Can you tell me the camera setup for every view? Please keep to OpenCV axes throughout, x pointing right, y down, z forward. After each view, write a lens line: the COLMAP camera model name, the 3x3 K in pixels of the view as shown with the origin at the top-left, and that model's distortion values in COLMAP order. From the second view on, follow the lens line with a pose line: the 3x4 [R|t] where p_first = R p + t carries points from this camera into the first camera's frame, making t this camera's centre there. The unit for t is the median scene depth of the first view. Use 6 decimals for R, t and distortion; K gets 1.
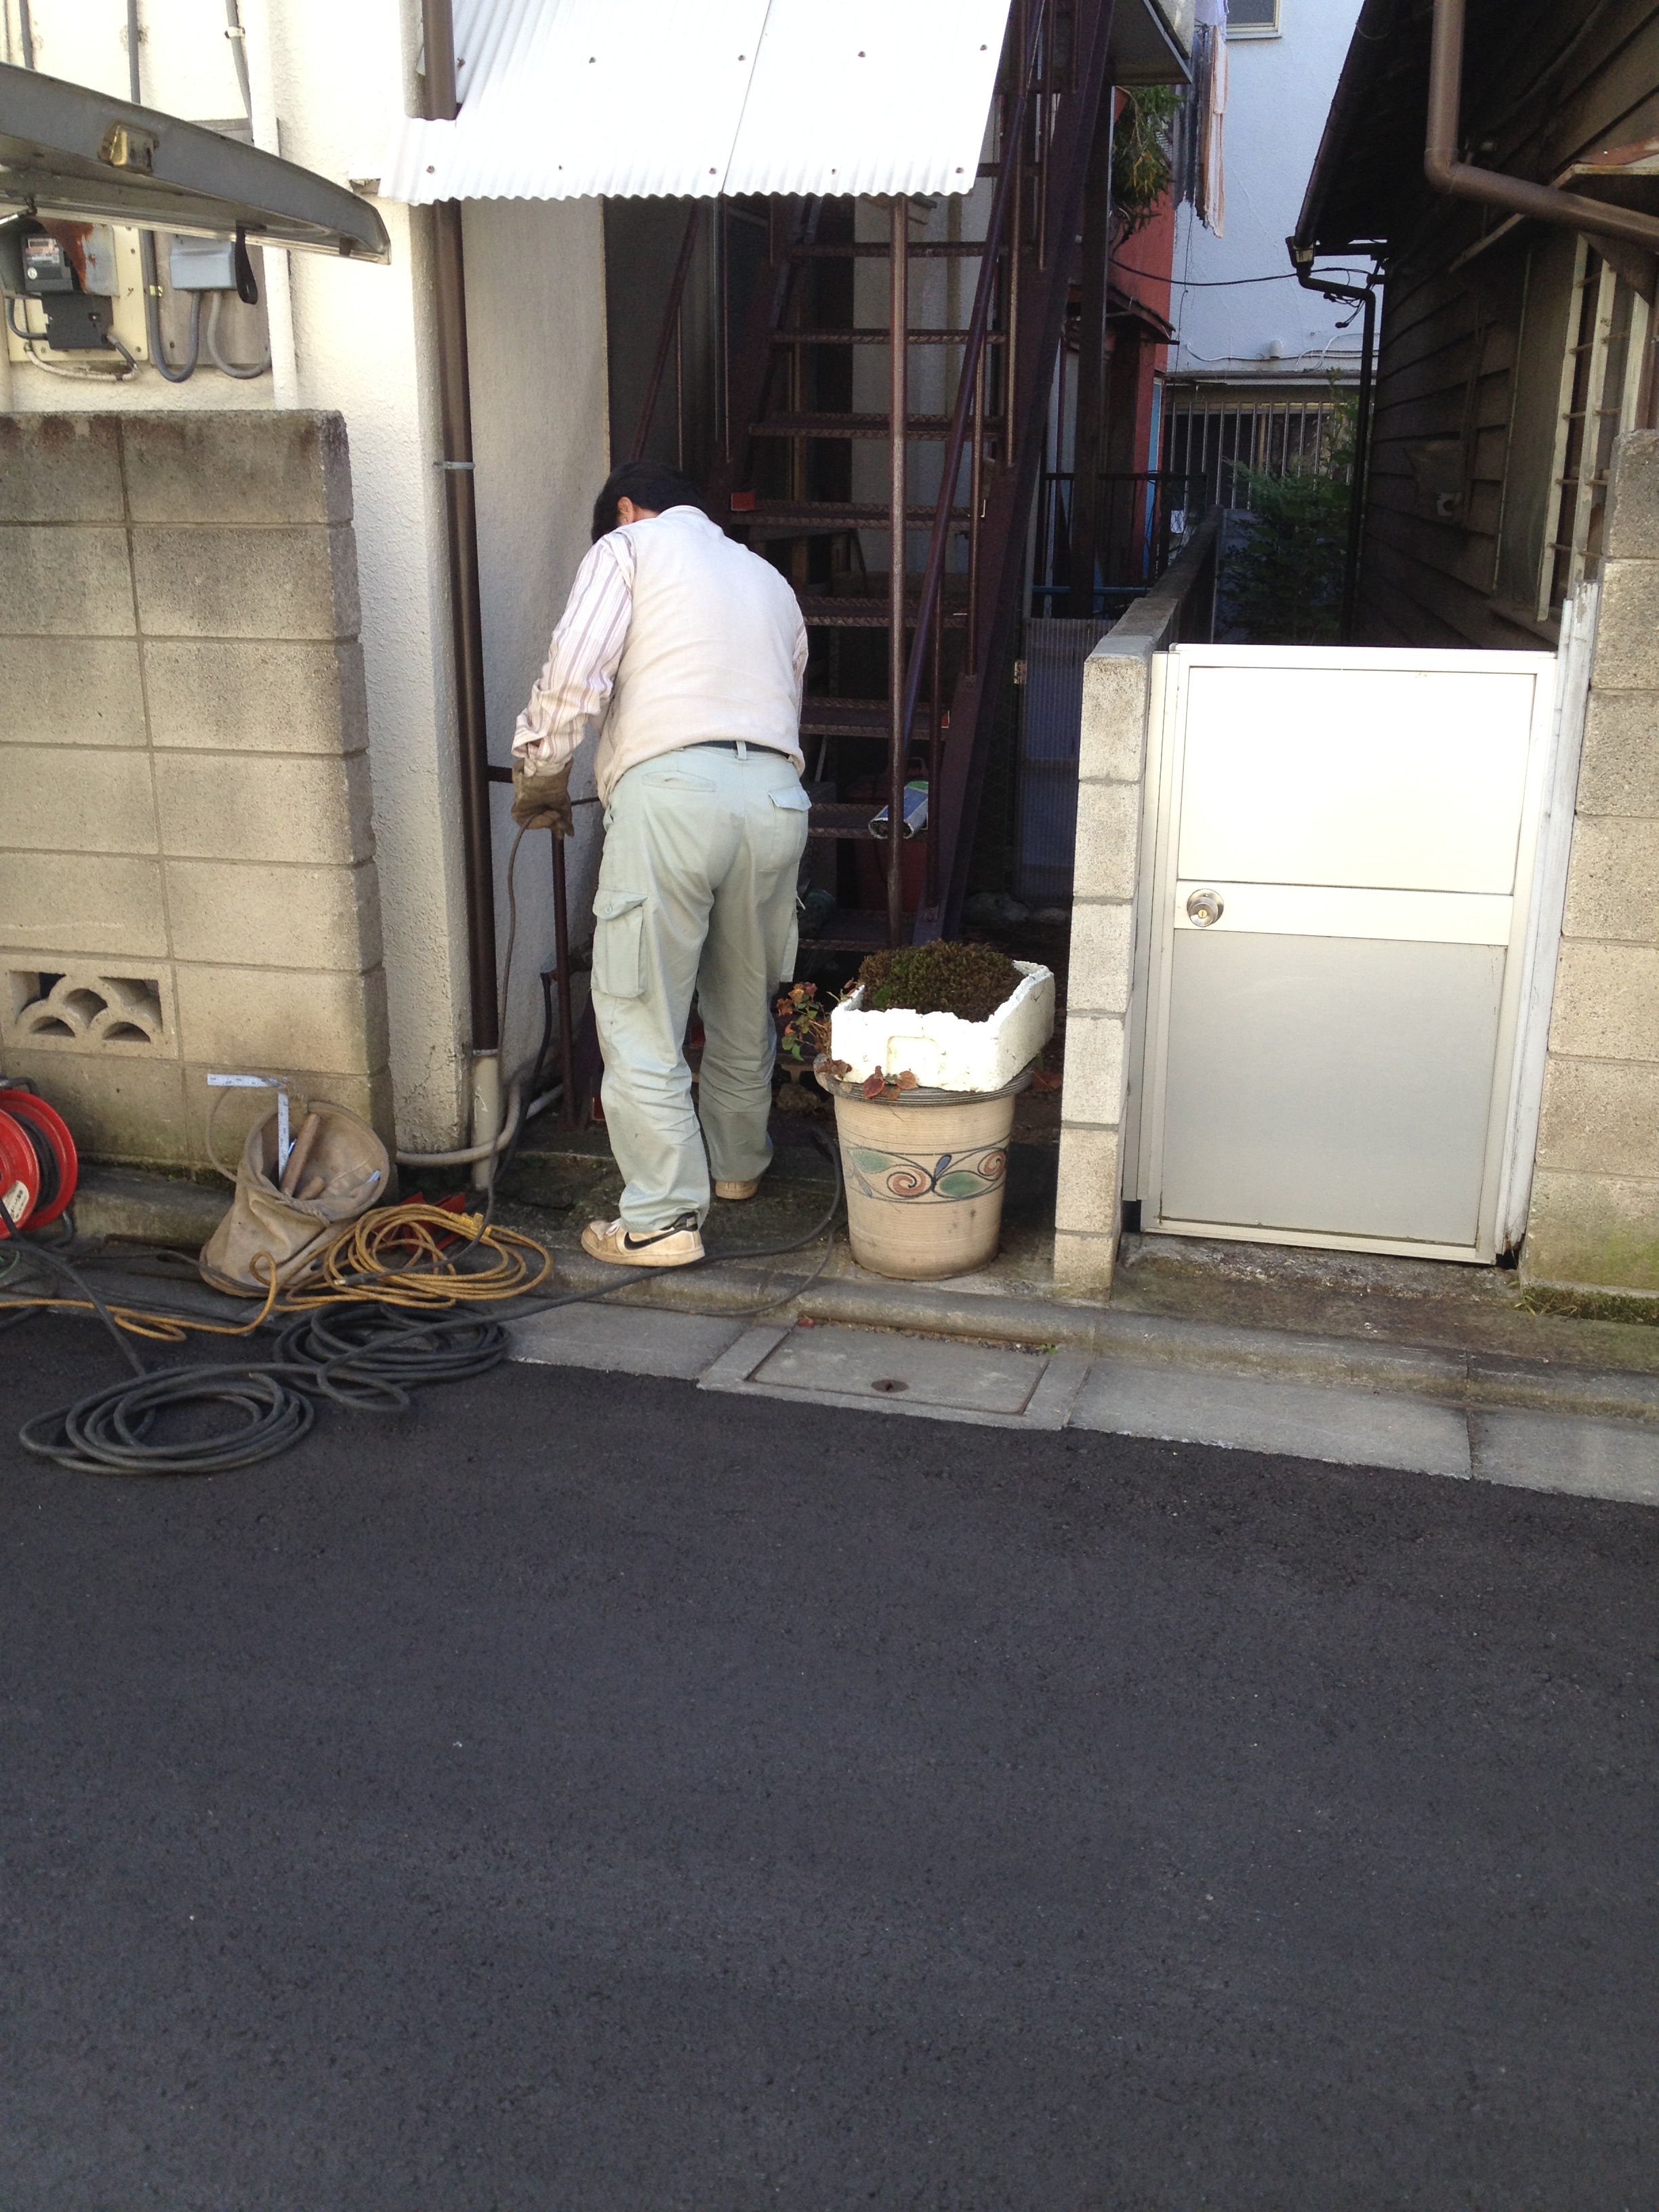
lens RADIAL K [[1966.6, 0, 827.8], [0, 1966.6, 1072.1], [0, 0, 1]] dist [0.088899, -0.184478]
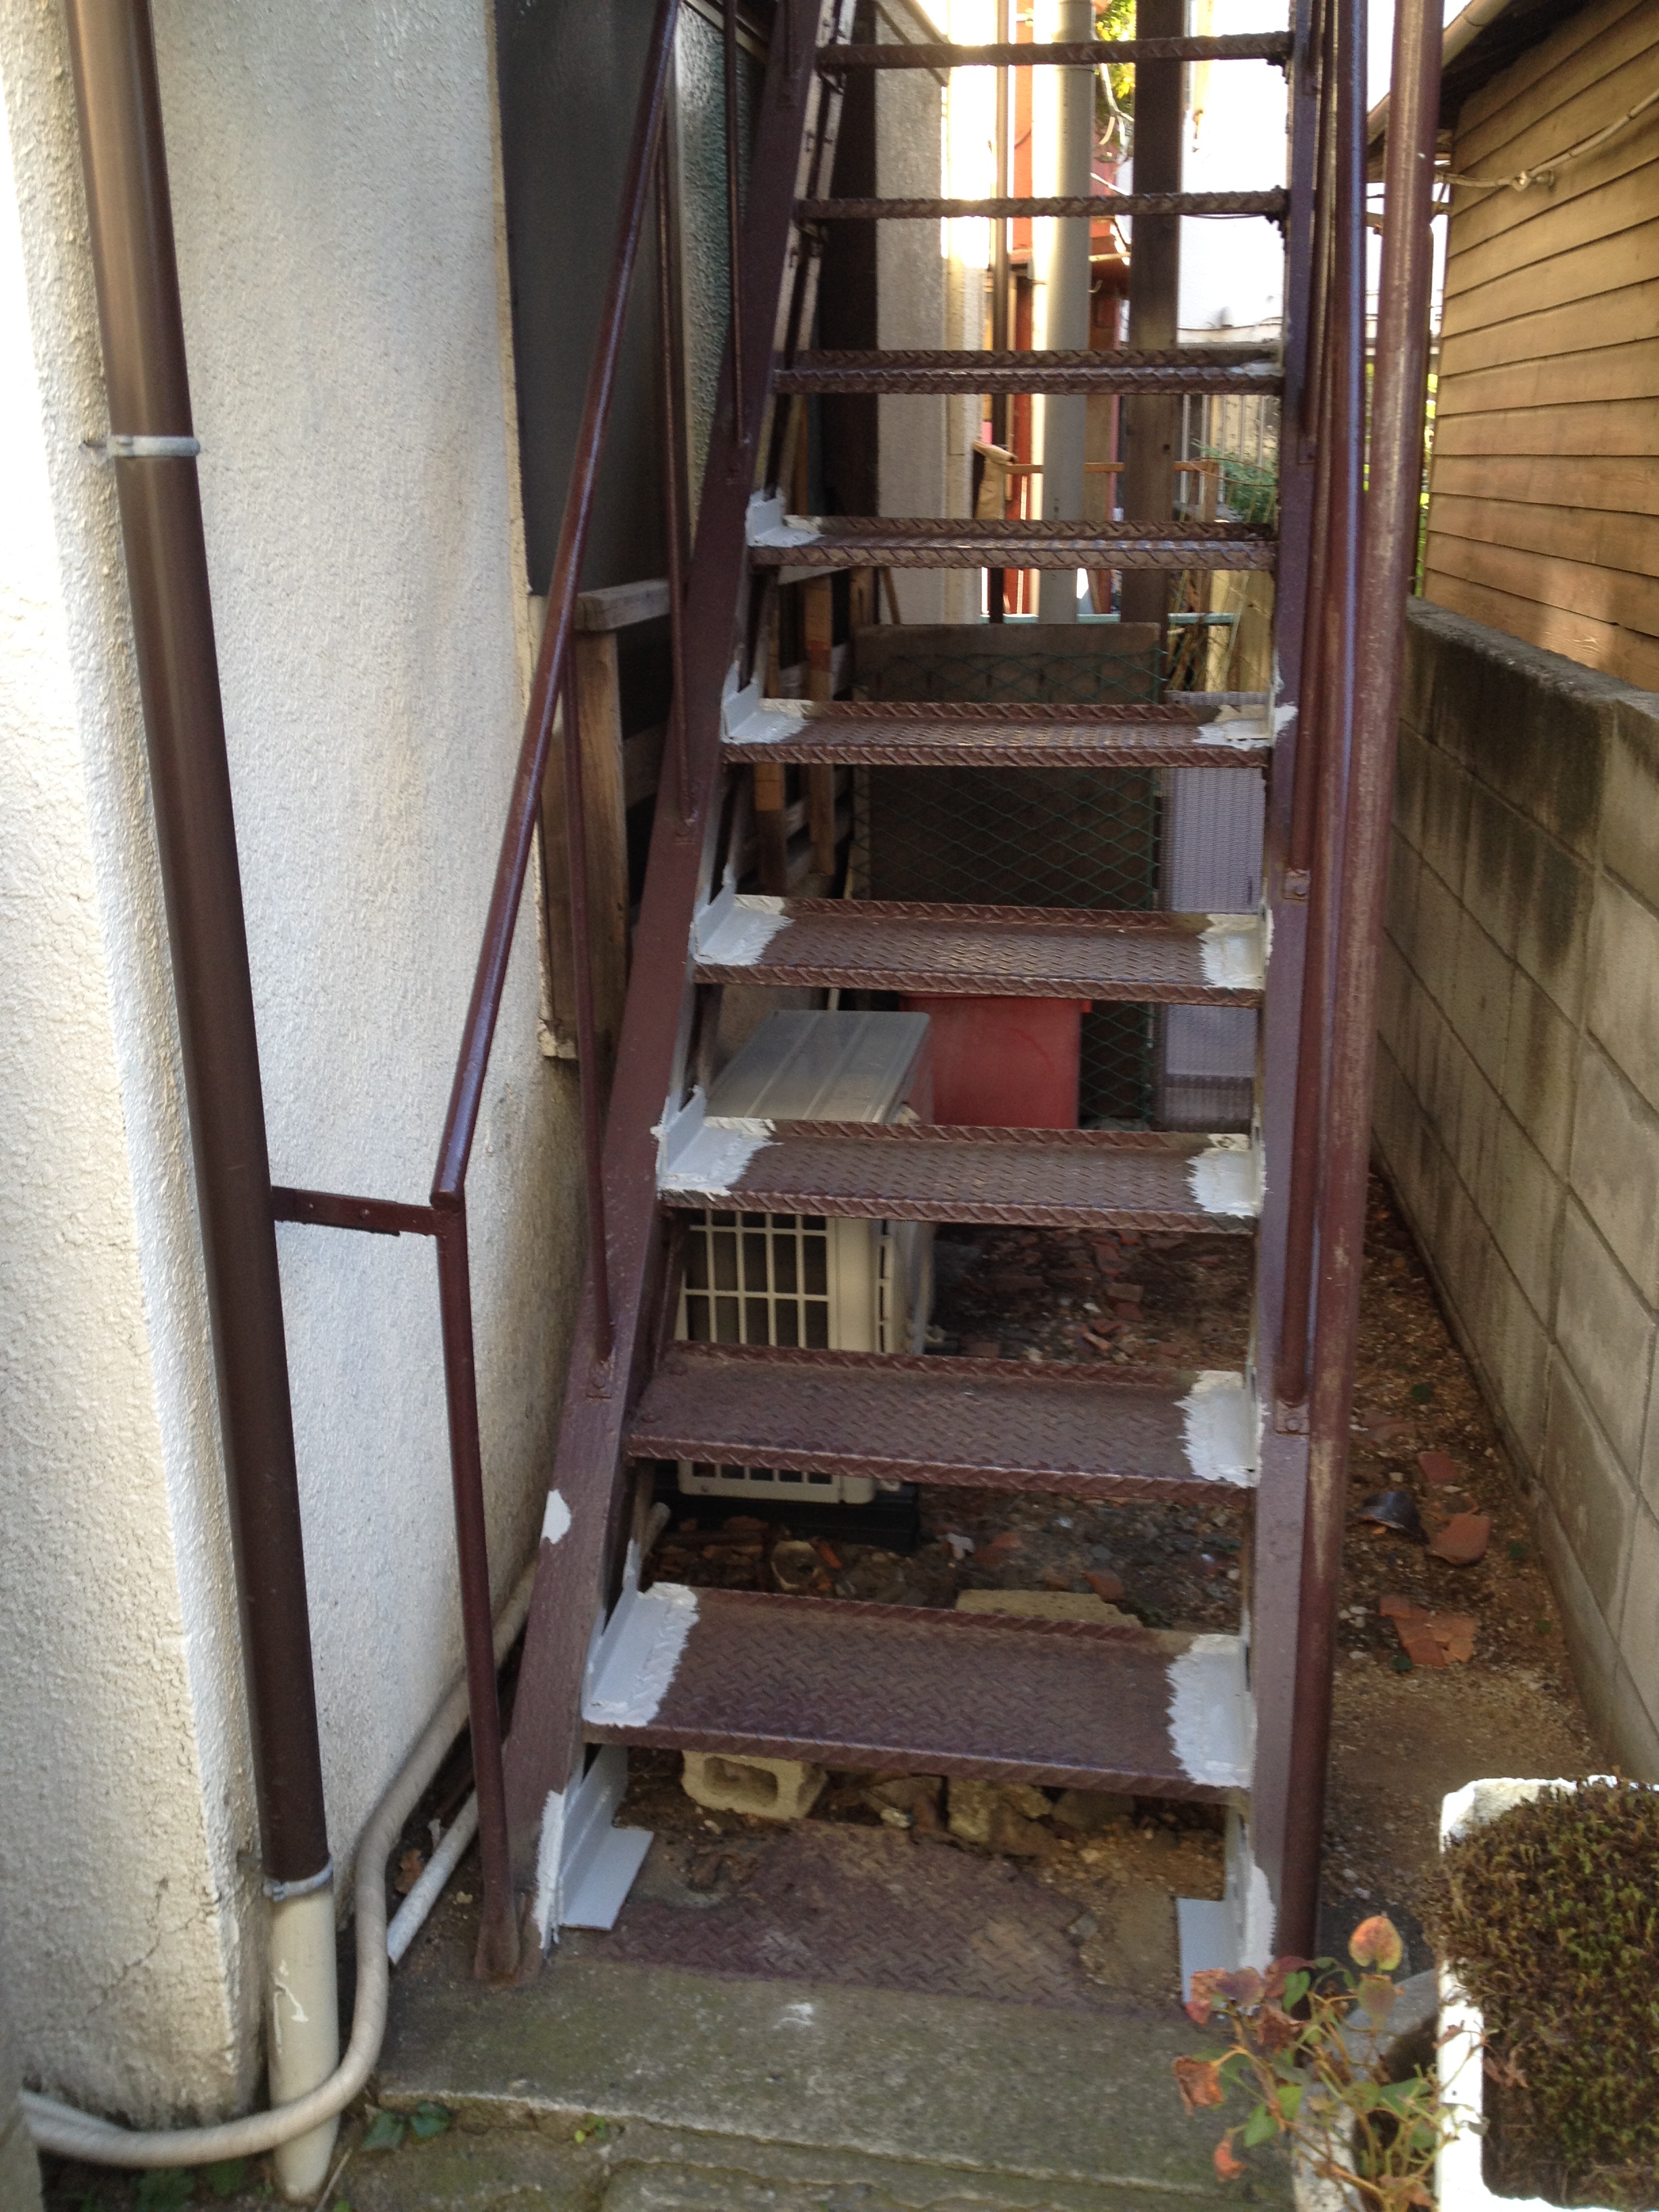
lens RADIAL K [[2003.1, 0, 829.5], [0, 2003.1, 1106.0], [0, 0, 1]] dist [0.051660, -0.120839]
pose [[0.998619, -0.031534, 0.042022, -0.089573], [0.030680, 0.999312, 0.020815, -0.208449], [-0.042650, -0.019497, 0.998900, 0.688899]]
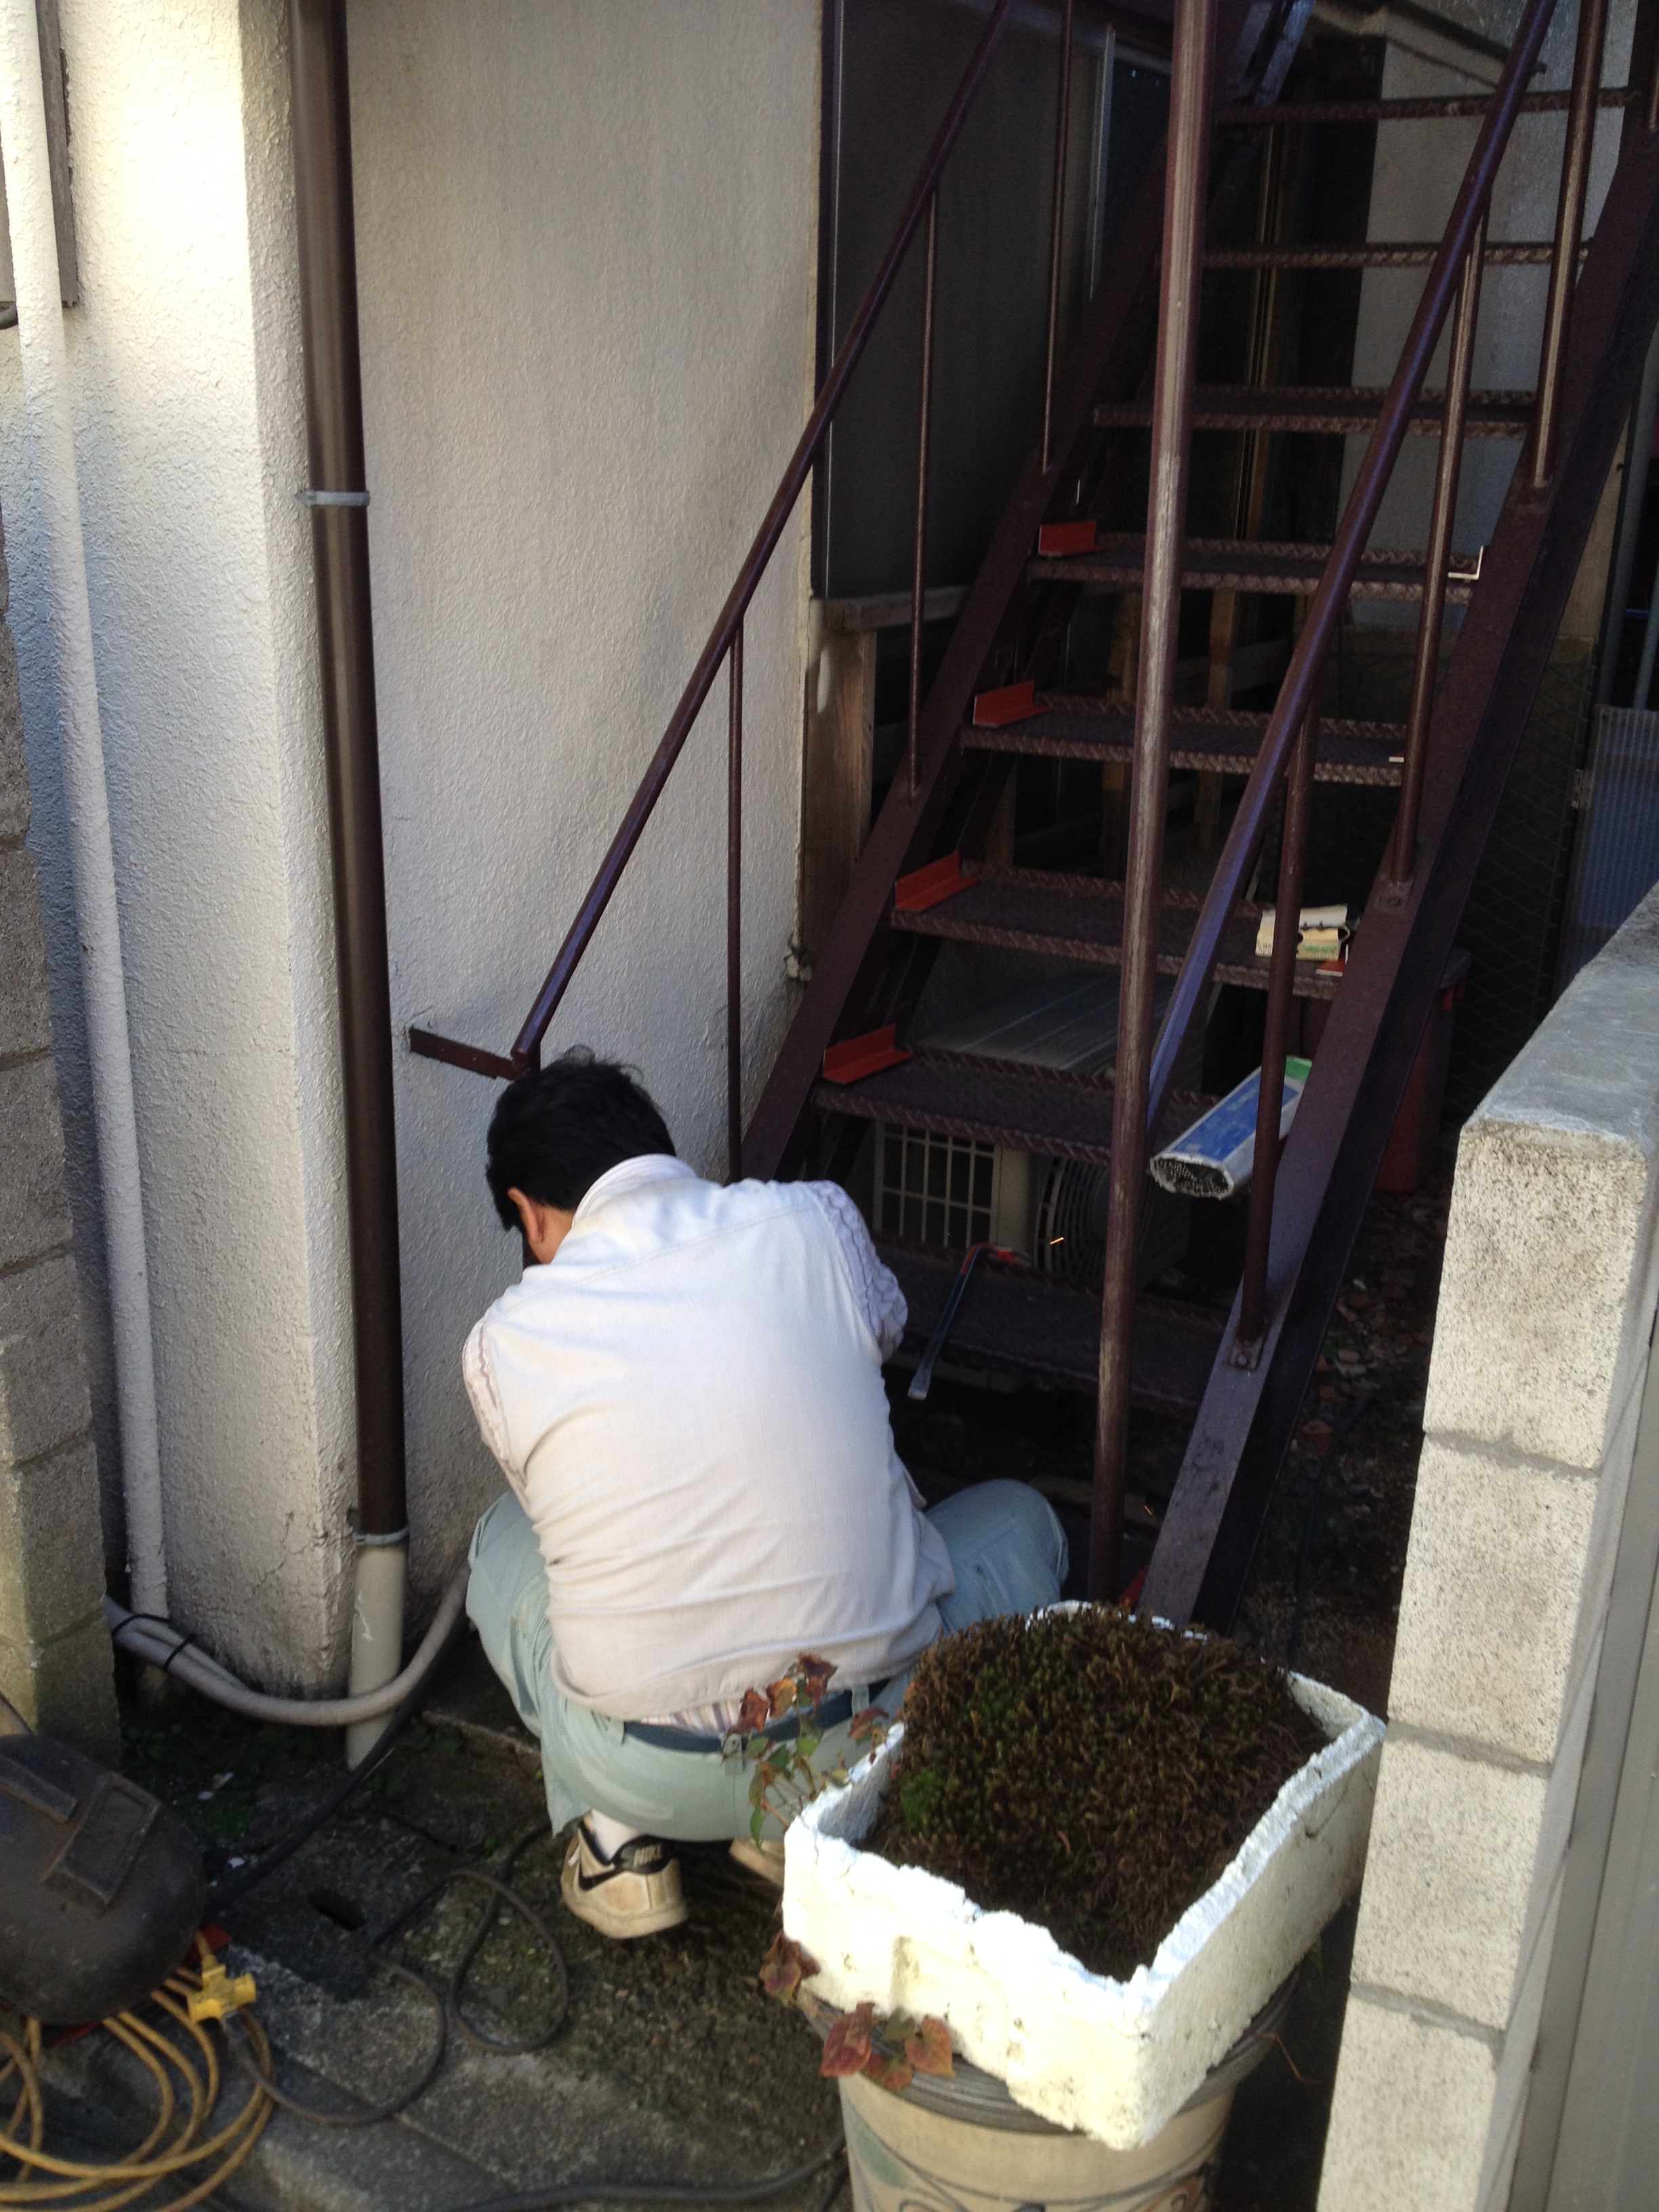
lens RADIAL K [[1966.6, 0, 827.8], [0, 1966.6, 1072.1], [0, 0, 1]] dist [0.088899, -0.184478]
pose [[0.949758, 0.104903, -0.294882, 0.118633], [-0.097972, 0.994455, 0.038223, -0.207547], [0.297257, -0.007413, 0.954769, 0.594719]]
